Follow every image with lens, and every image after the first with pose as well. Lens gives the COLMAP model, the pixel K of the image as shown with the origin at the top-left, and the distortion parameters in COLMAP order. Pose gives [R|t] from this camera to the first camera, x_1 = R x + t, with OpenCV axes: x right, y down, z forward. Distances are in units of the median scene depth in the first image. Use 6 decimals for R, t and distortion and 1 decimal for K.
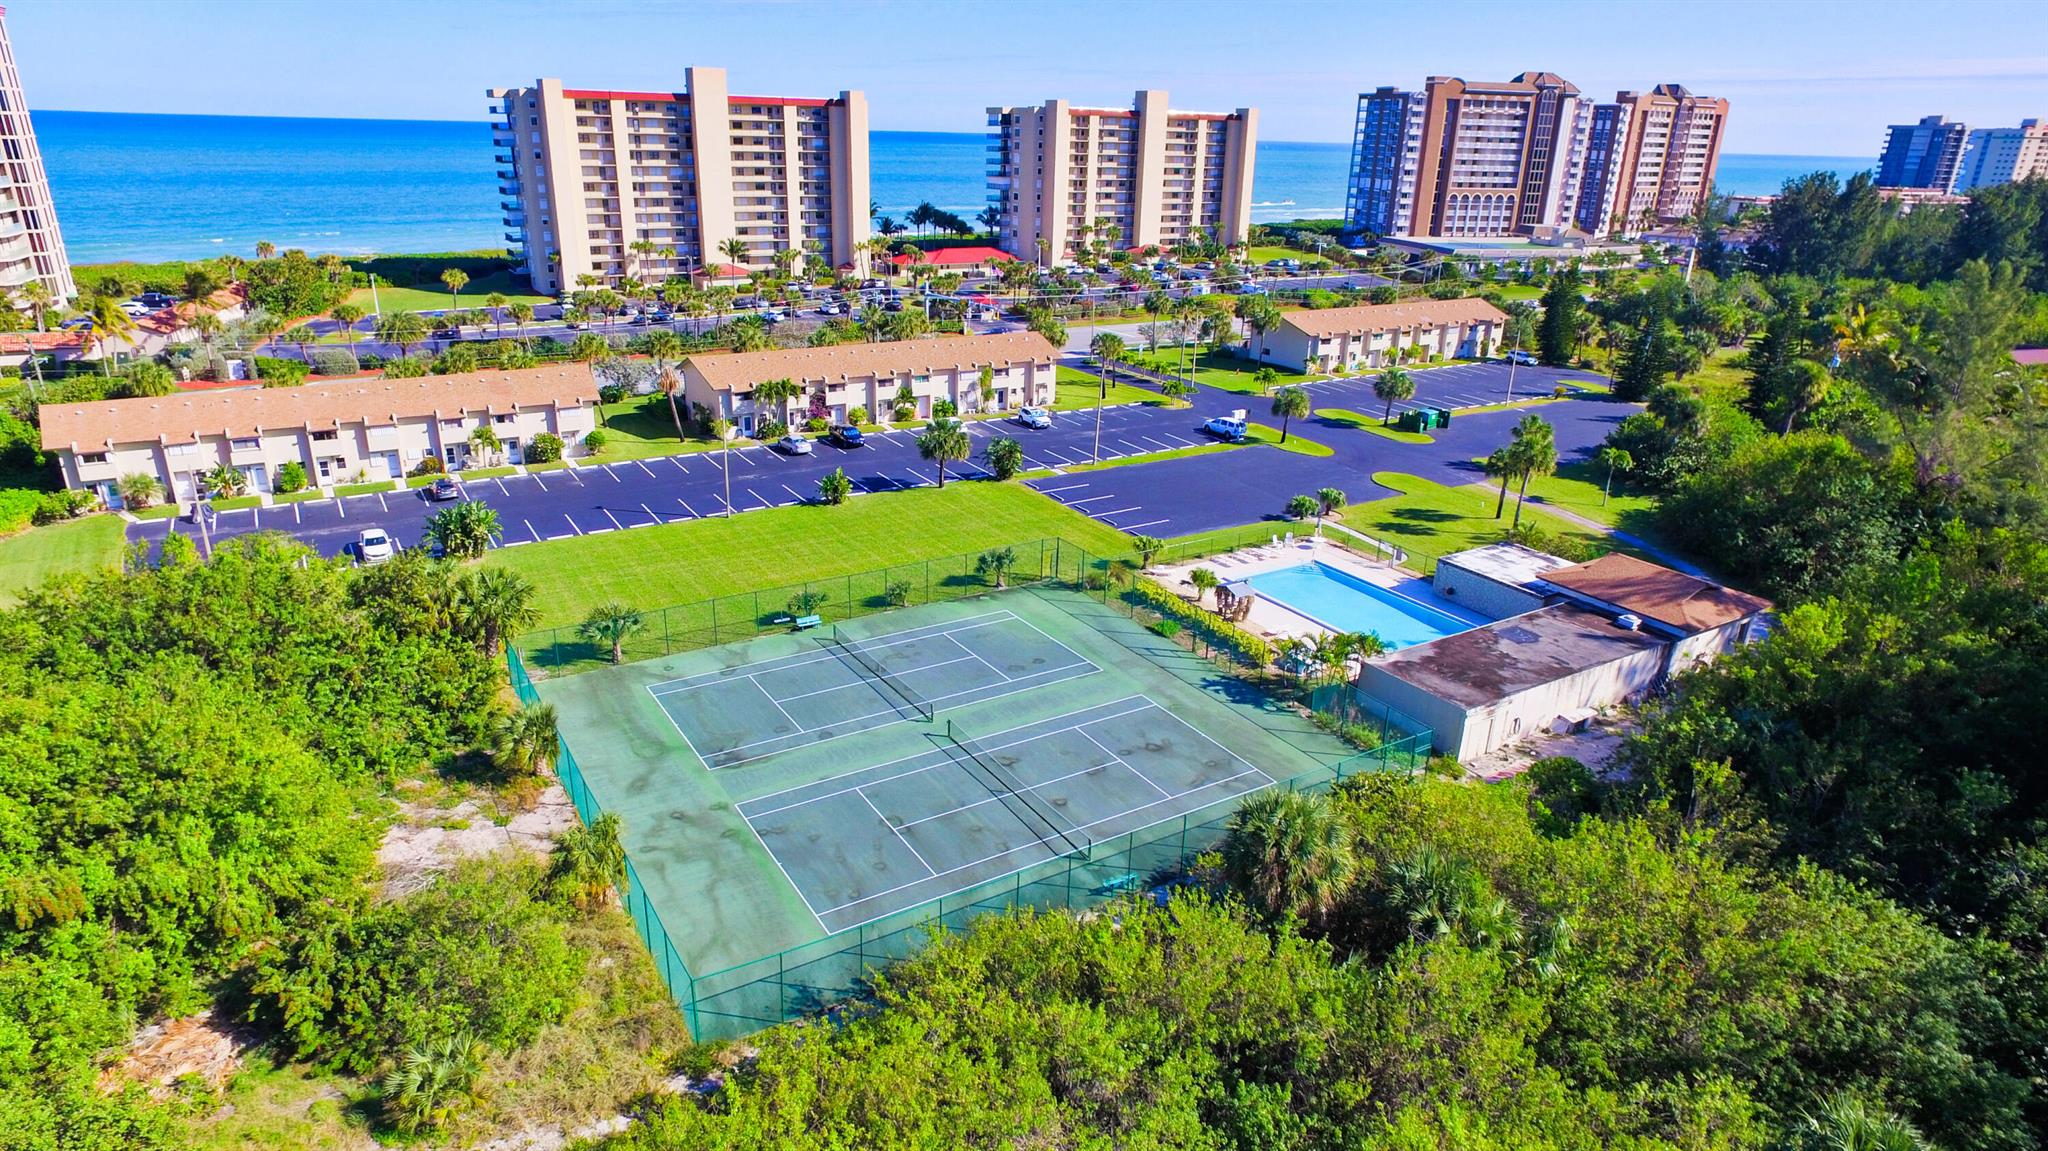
lens RADIAL K [[1194.2, 0, 1014.5], [0, 1194.2, 577.0], [0, 0, 1]] dist [-0.002015, 0.000970]
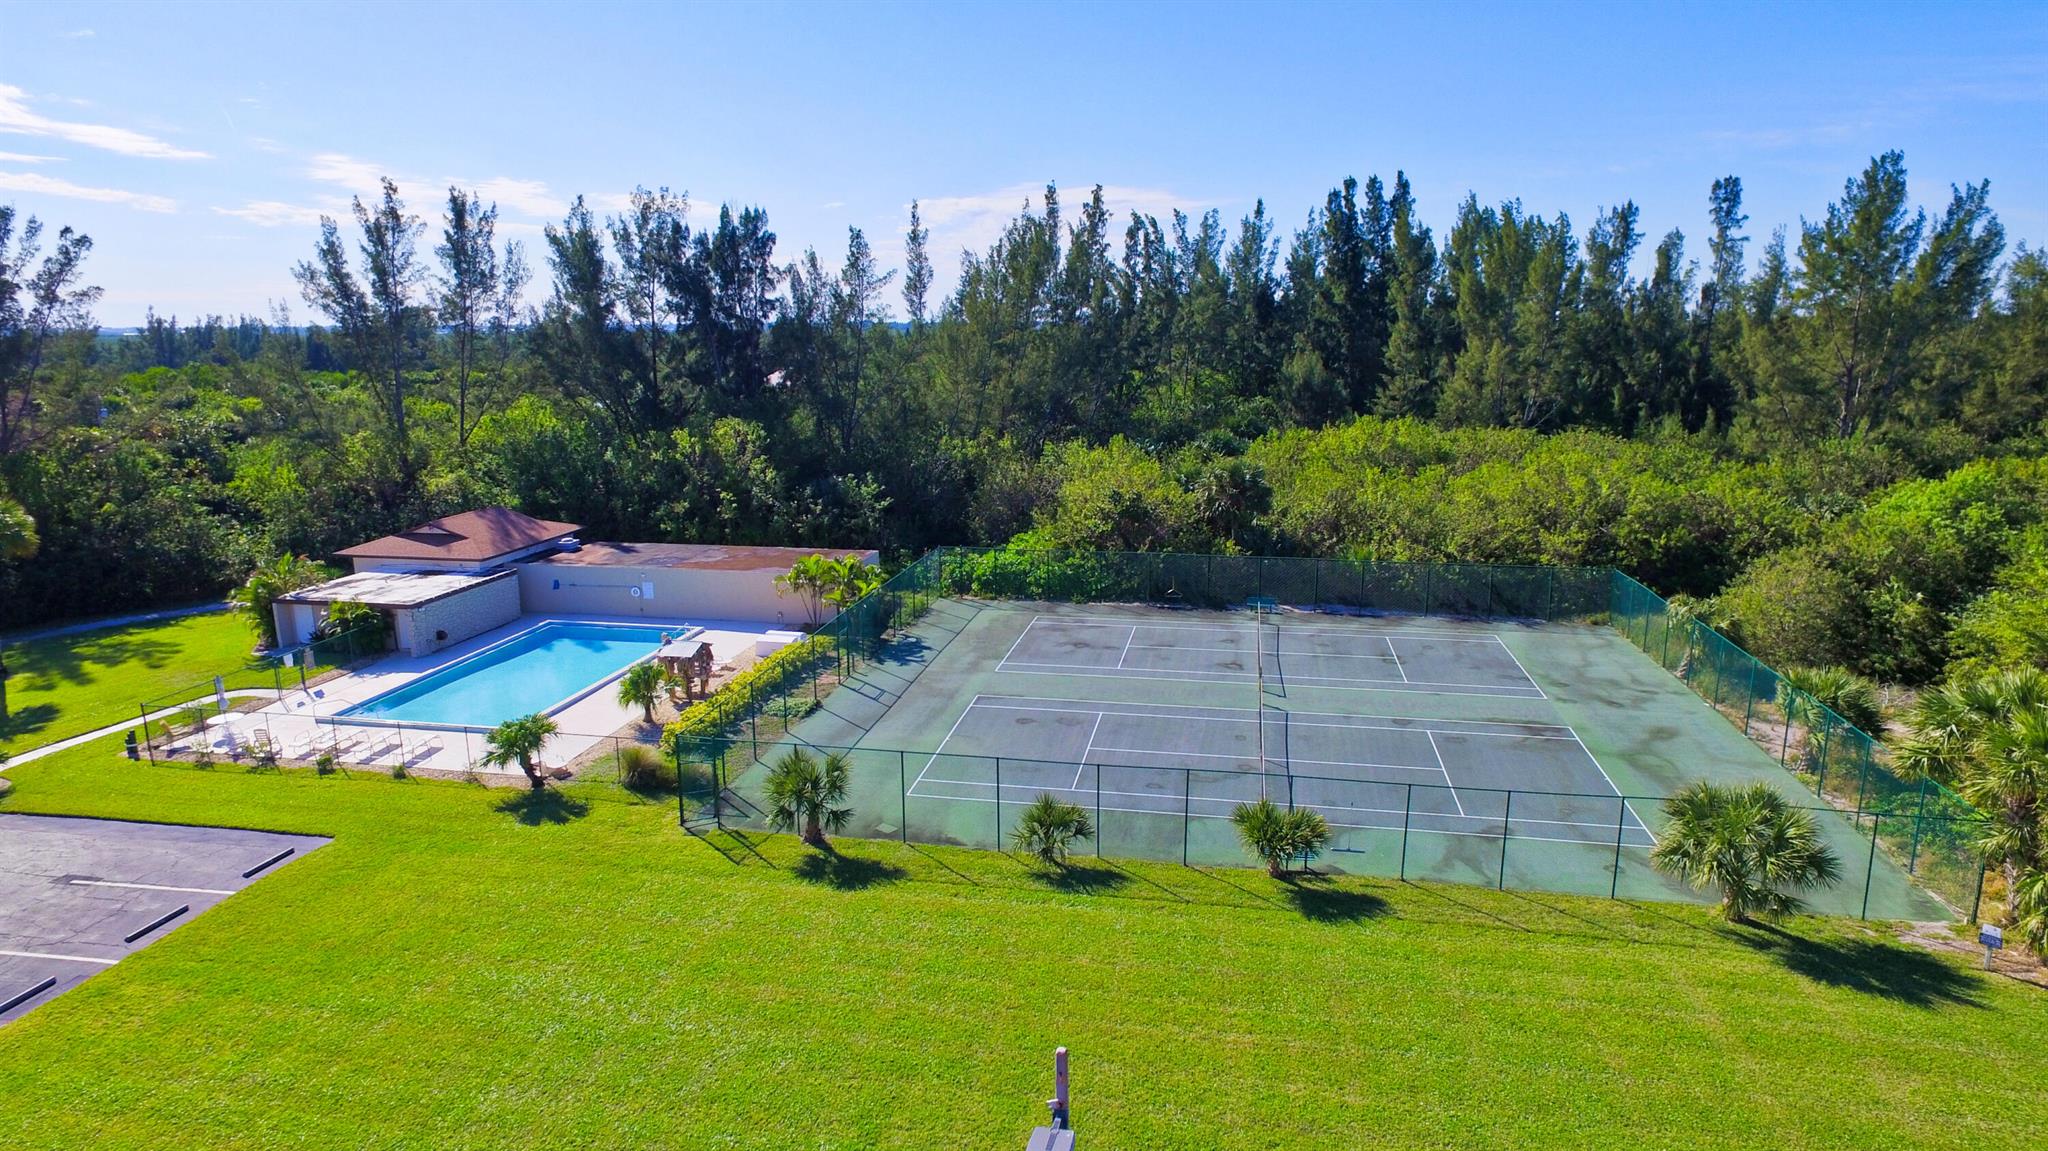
lens RADIAL K [[1194.2, 0, 1014.5], [0, 1194.2, 577.0], [0, 0, 1]] dist [-0.002015, 0.000970]
pose [[-0.735156, -0.157834, 0.659268, -0.143920], [0.226300, 0.859590, 0.458142, -0.109205], [-0.639010, 0.485998, -0.596214, 0.485776]]
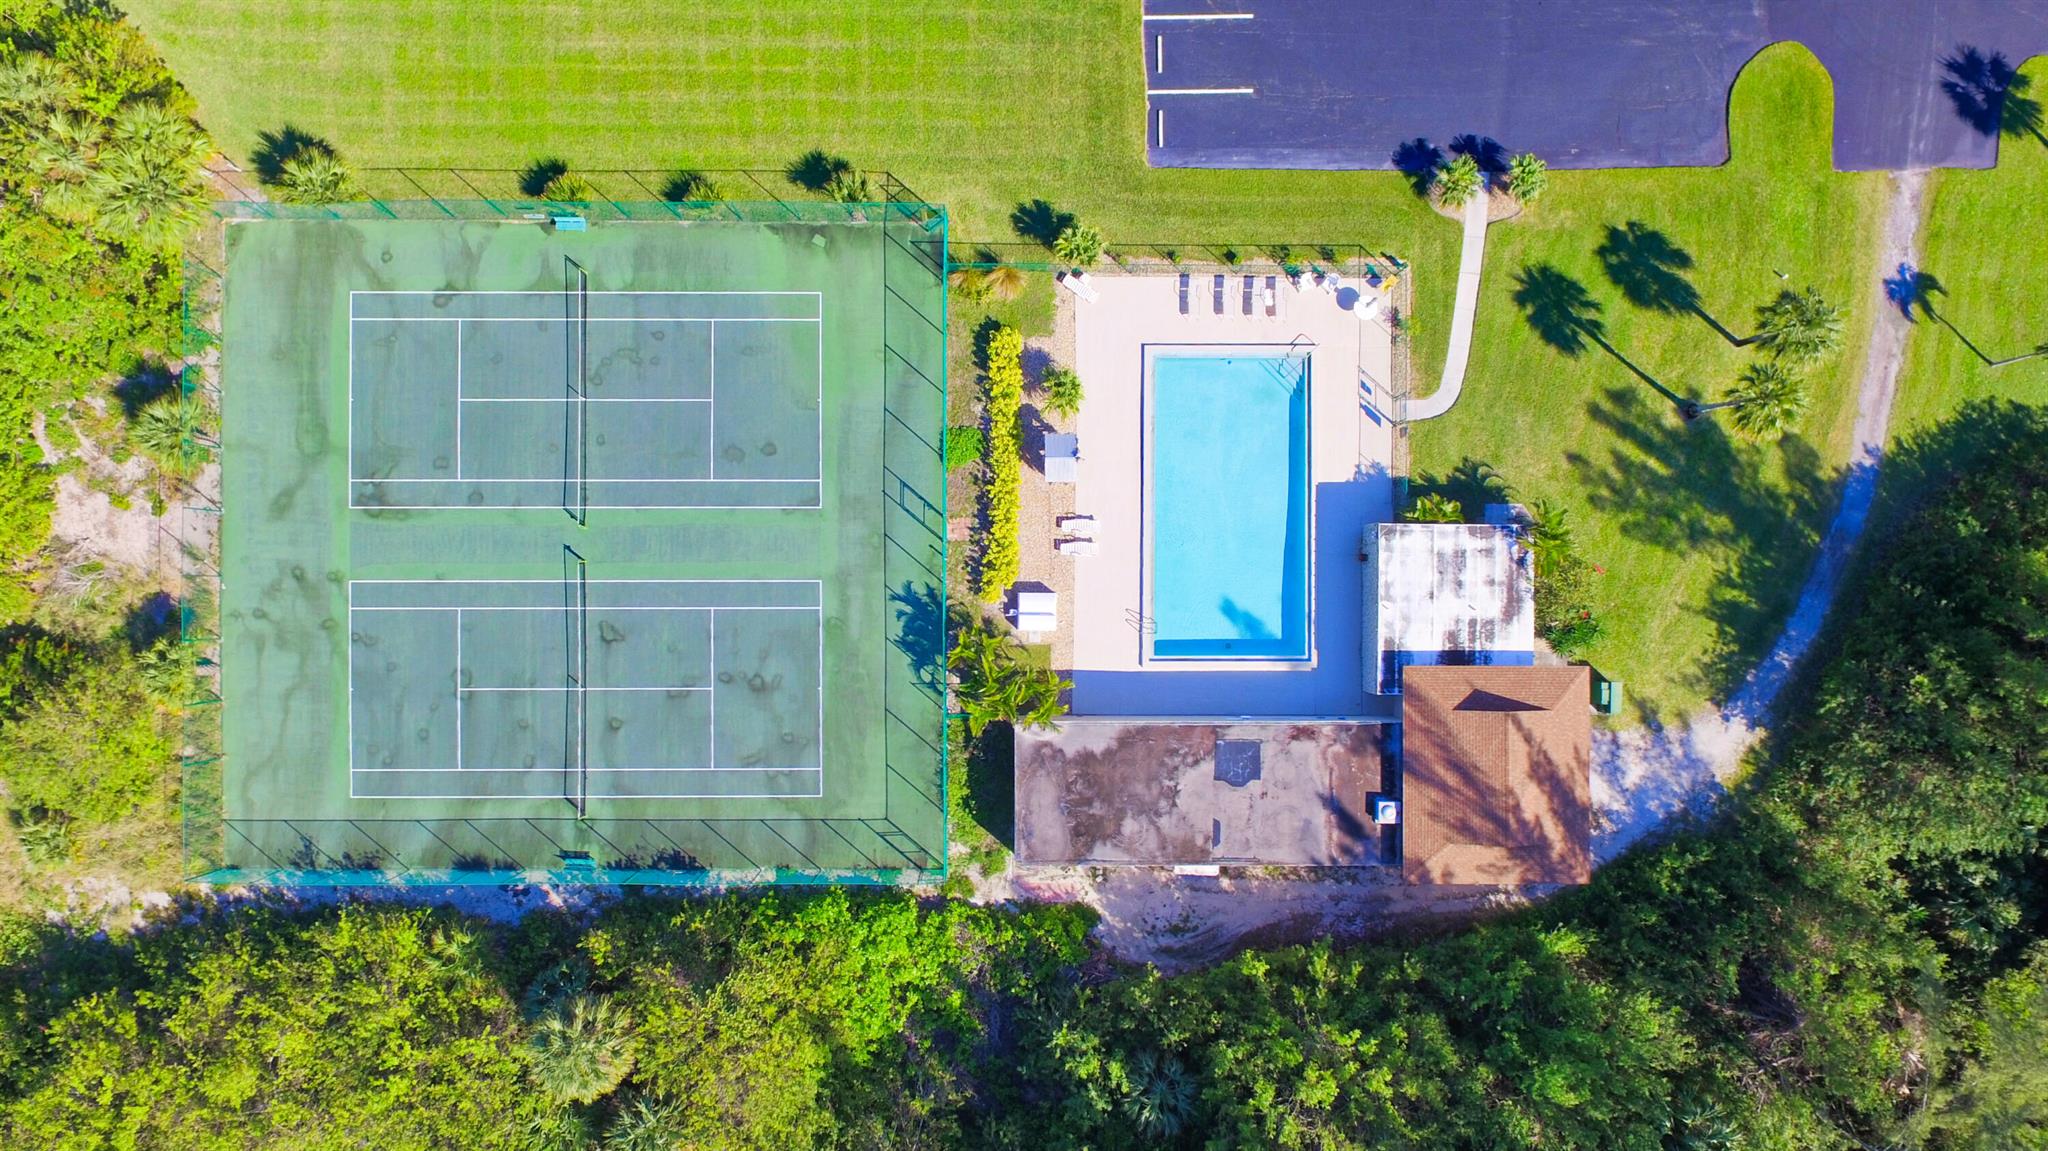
lens RADIAL K [[1194.2, 0, 1014.5], [0, 1194.2, 577.0], [0, 0, 1]] dist [-0.002015, 0.000970]
pose [[0.850276, 0.526229, -0.010673, 0.080170], [-0.181249, 0.311777, 0.932708, -0.258225], [0.494146, -0.791124, 0.360475, 0.252613]]
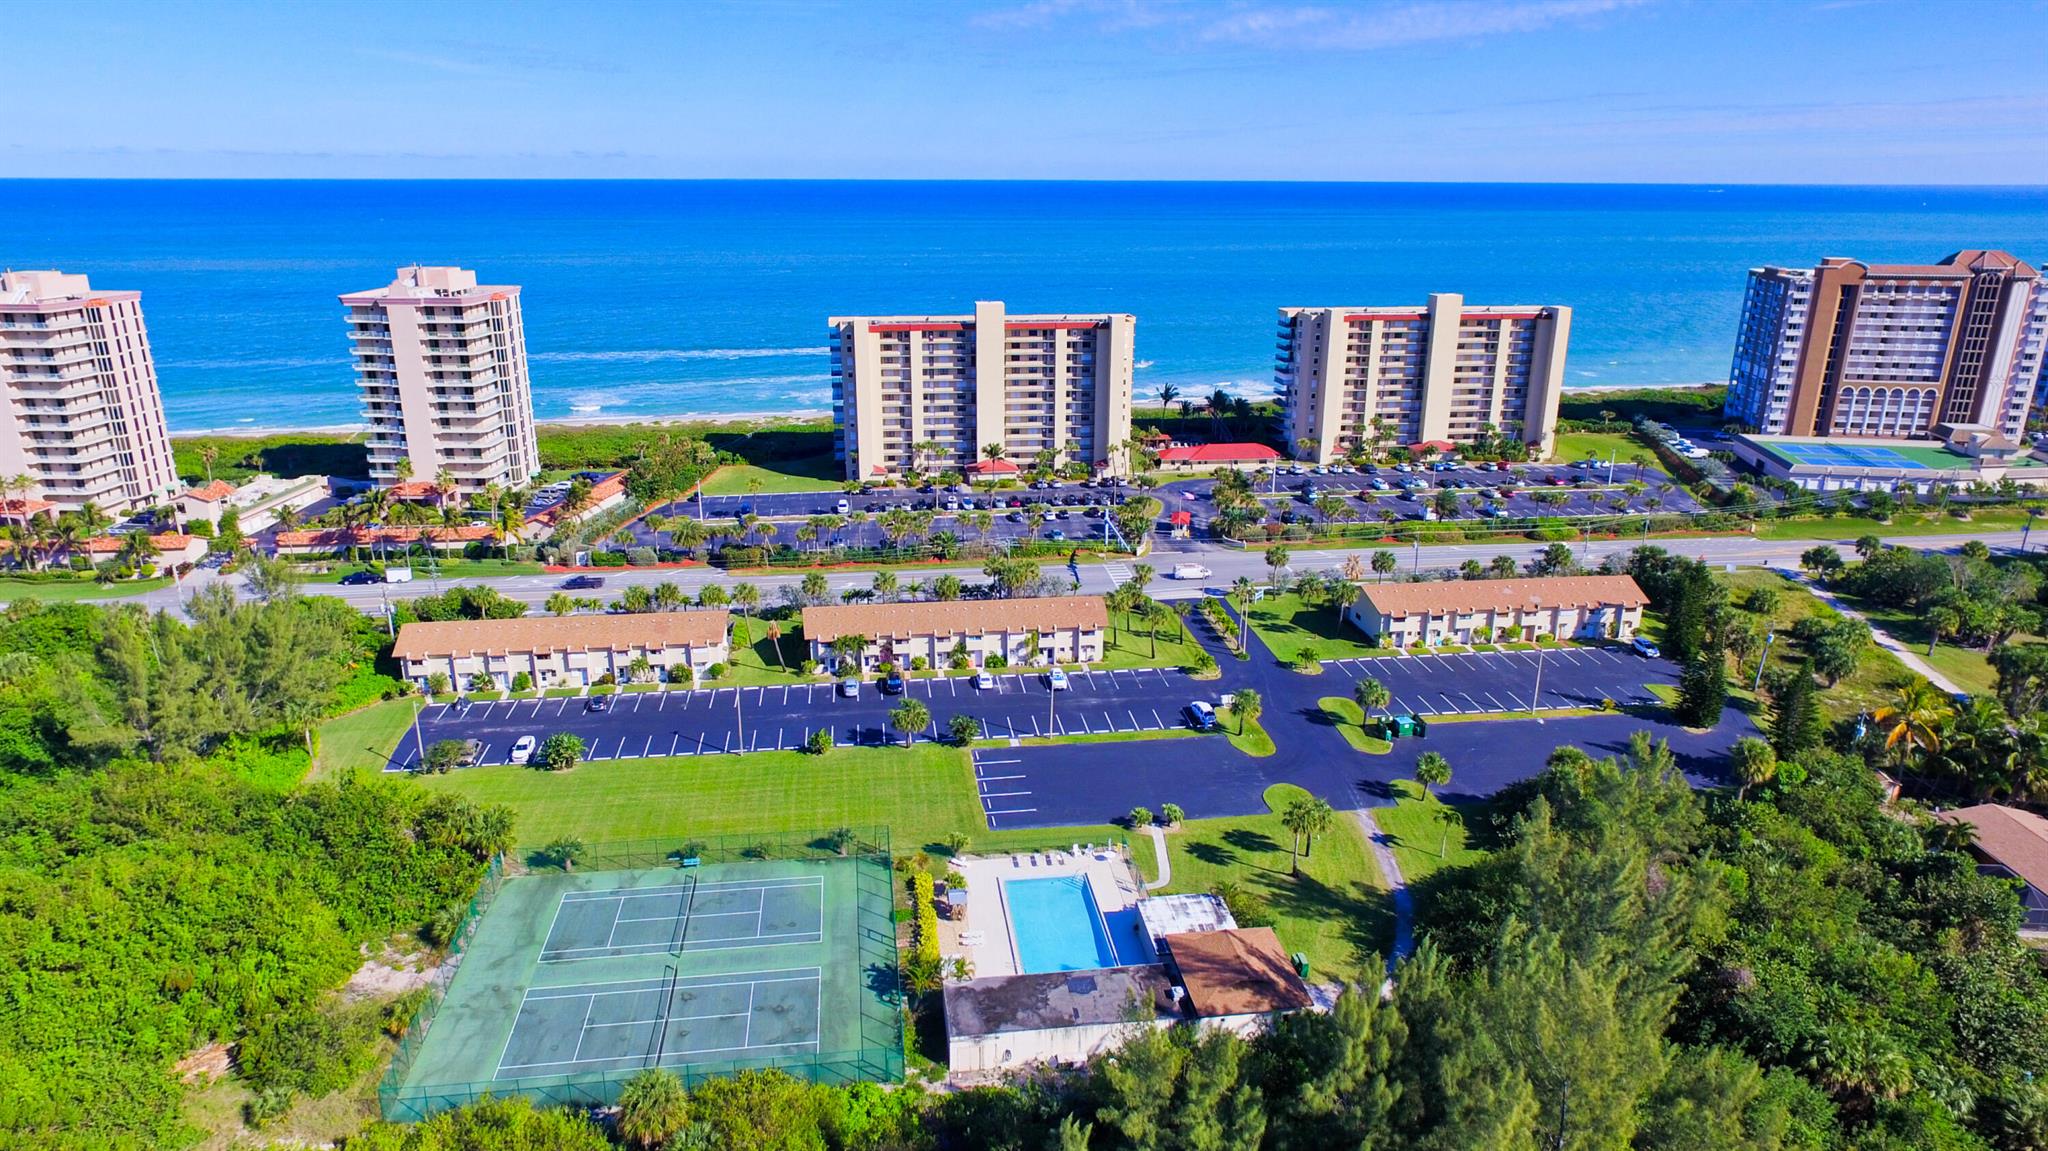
lens RADIAL K [[1246.8, 0, 1016.7], [0, 1246.8, 577.8], [0, 0, 1]] dist [-0.001206, 0.000933]
pose [[0.911753, 0.106693, -0.396639, 0.301365], [-0.127305, 0.991525, -0.025921, -0.126045], [0.390511, 0.074127, 0.917609, -0.124284]]
